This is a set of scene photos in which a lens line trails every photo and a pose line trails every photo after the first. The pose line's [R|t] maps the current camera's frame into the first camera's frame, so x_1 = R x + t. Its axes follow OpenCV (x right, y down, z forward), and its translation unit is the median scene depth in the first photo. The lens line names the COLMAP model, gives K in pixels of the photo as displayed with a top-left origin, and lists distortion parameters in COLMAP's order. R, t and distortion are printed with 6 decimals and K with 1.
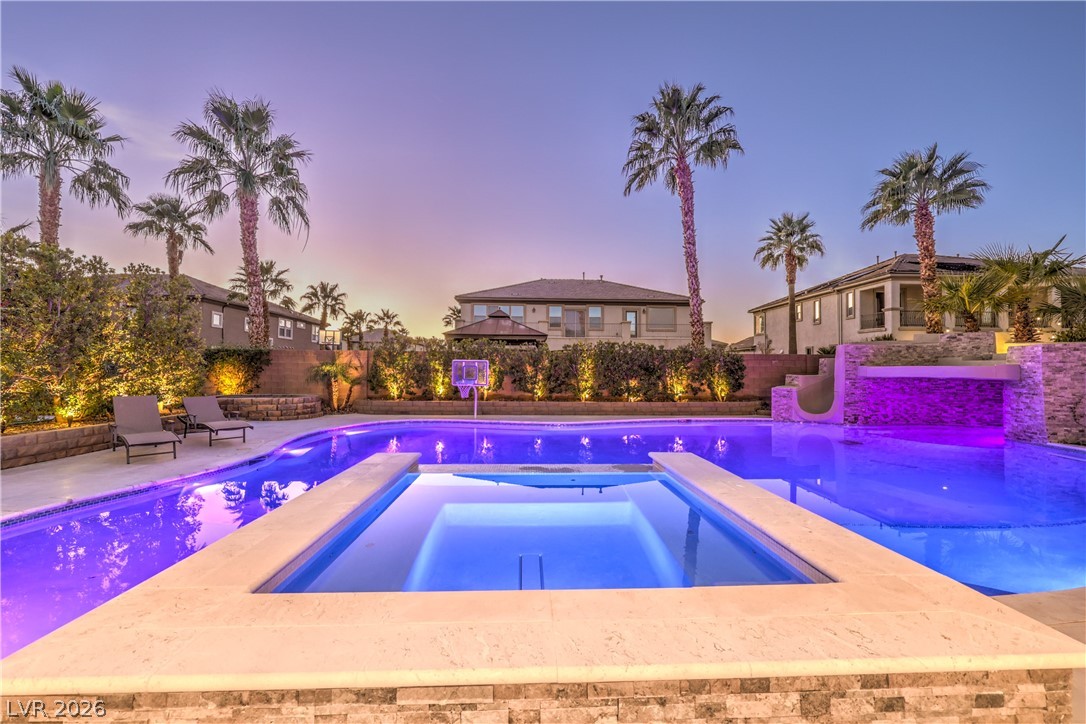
lens RADIAL K [[434.0, 0, 545.7], [0, 434.0, 361.8], [0, 0, 1]] dist [-0.001983, -0.000025]
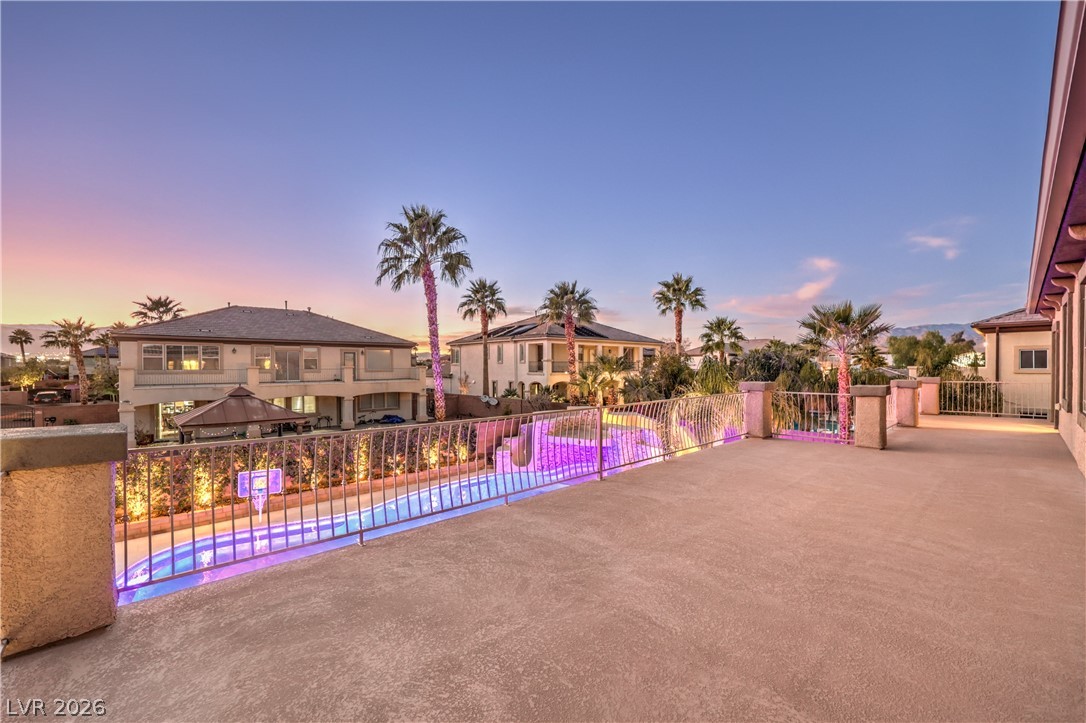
lens RADIAL K [[446.7, 0, 546.0], [0, 446.7, 369.7], [0, 0, 1]] dist [-0.000402, 0.000254]
pose [[0.760983, -0.014711, 0.648605, -0.294683], [-0.004493, 0.999599, 0.027943, -0.239178], [-0.648756, -0.024179, 0.760612, -0.217966]]
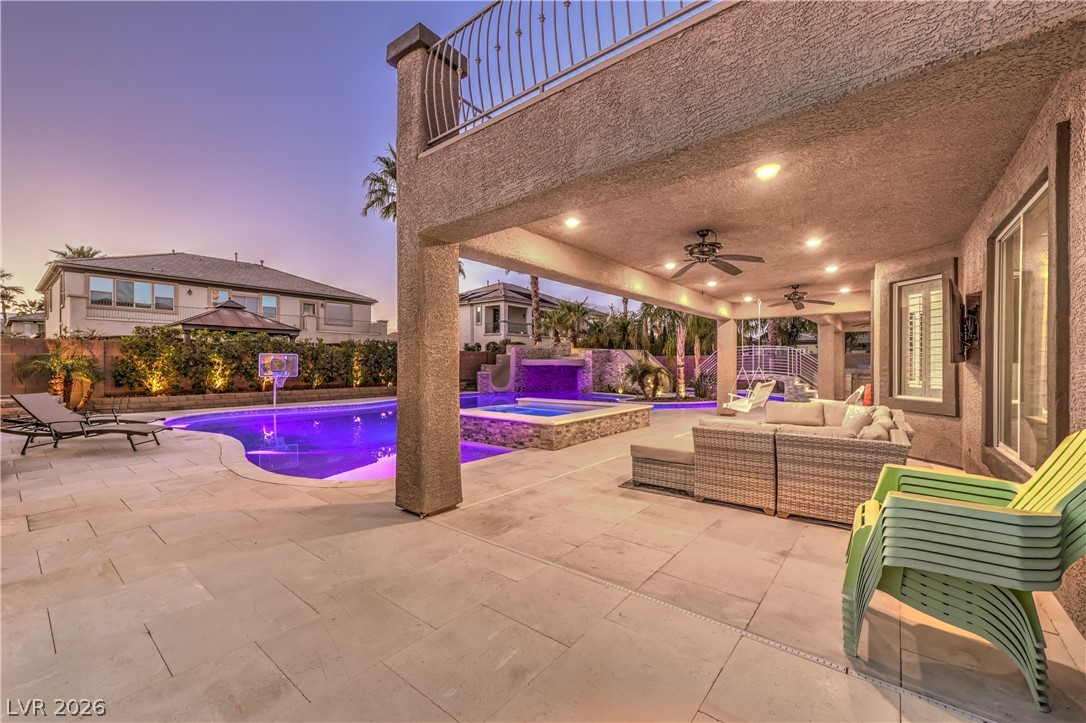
lens RADIAL K [[440.7, 0, 546.3], [0, 440.7, 365.5], [0, 0, 1]] dist [-0.001259, 0.000135]
pose [[0.651813, -0.010089, 0.758313, -0.502818], [-0.011970, 0.999650, 0.023588, -0.007593], [-0.758285, -0.024452, 0.651464, -0.222406]]
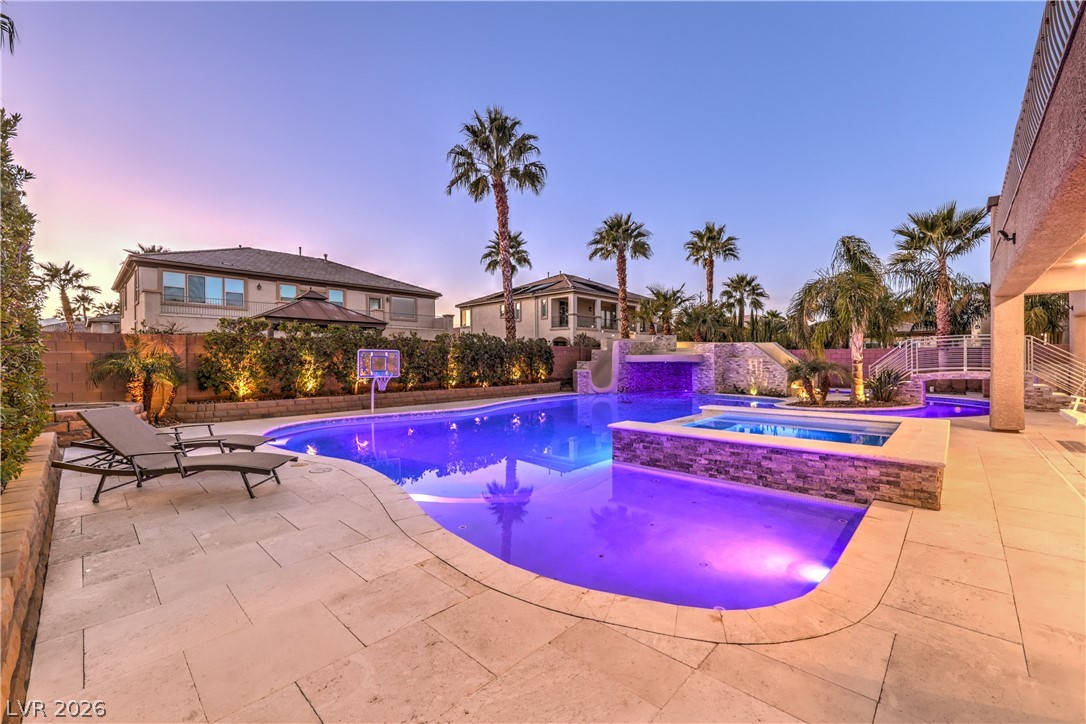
lens RADIAL K [[441.7, 0, 542.9], [0, 441.7, 366.0], [0, 0, 1]] dist [-0.001371, -0.000135]
pose [[0.715007, -0.020285, 0.698823, -0.501477], [-0.004288, 0.999433, 0.033398, -0.002106], [-0.699105, -0.026876, 0.714514, 0.069757]]
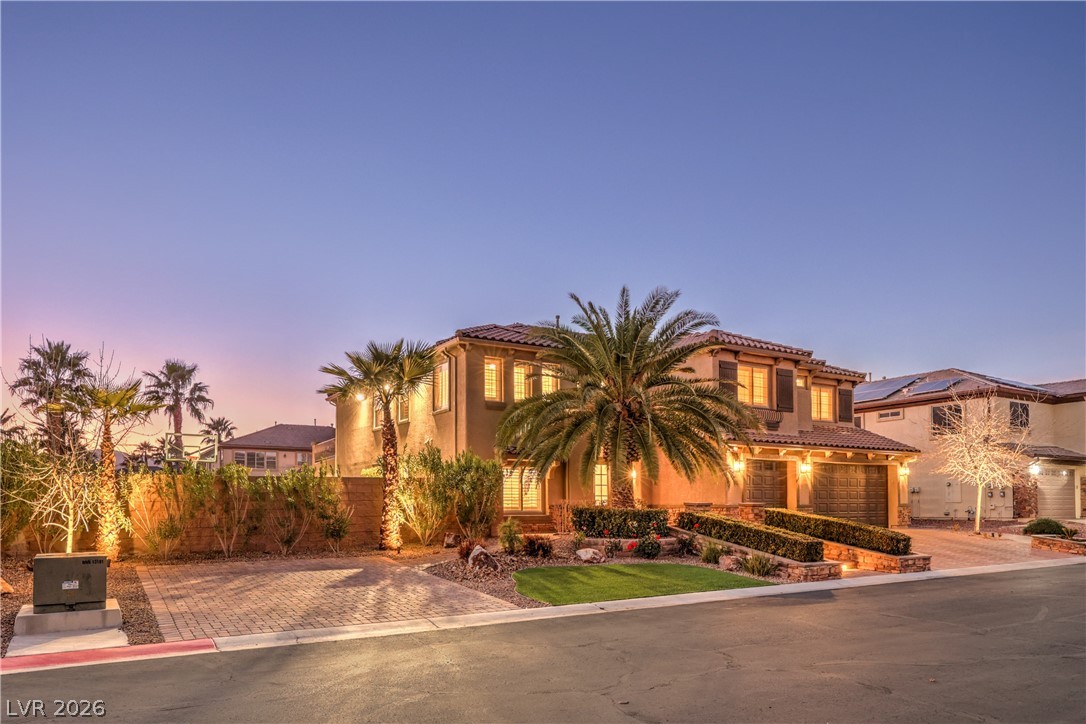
lens RADIAL K [[751.8, 0, 545.0], [0, 751.8, 490.9], [0, 0, 1]] dist [-0.001003, -0.002323]
pose [[0.872686, -0.000350, 0.488282, -0.957176], [0.001729, 0.999996, -0.002372, -0.021996], [-0.488279, 0.002914, 0.872683, -2.814256]]
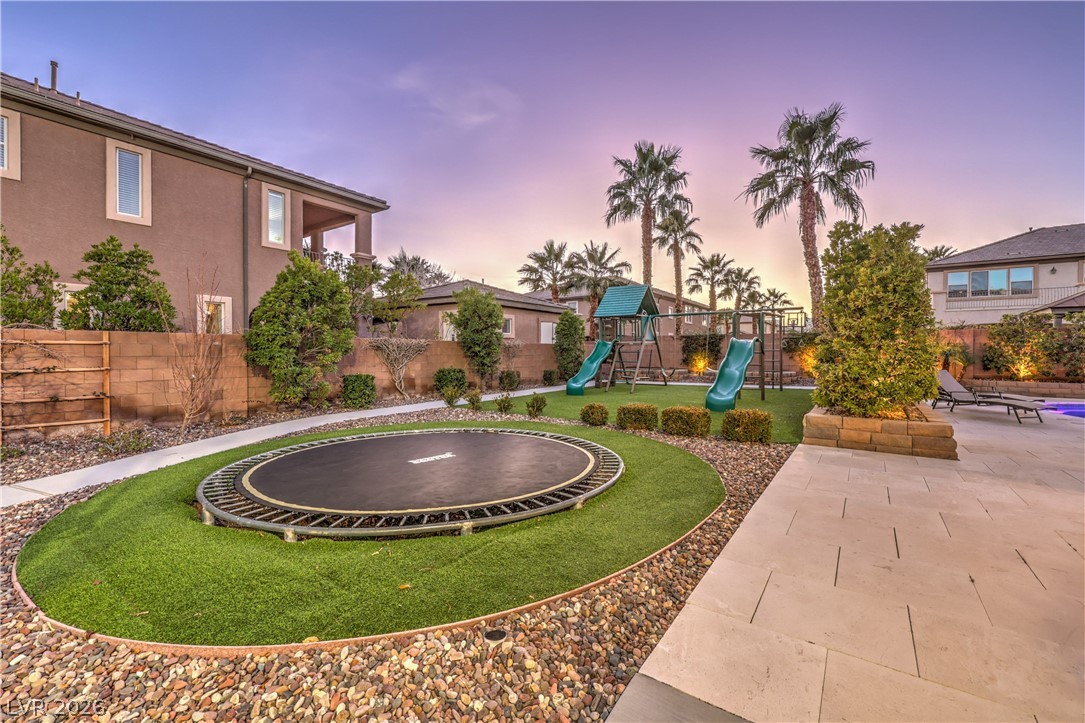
lens RADIAL K [[449.7, 0, 538.0], [0, 449.7, 354.5], [0, 0, 1]] dist [0.000225, -0.000125]
pose [[0.790039, -0.001964, -0.613054, -0.566623], [0.016893, 0.999685, 0.018567, -0.004719], [0.612824, -0.025025, 0.789823, -0.395392]]
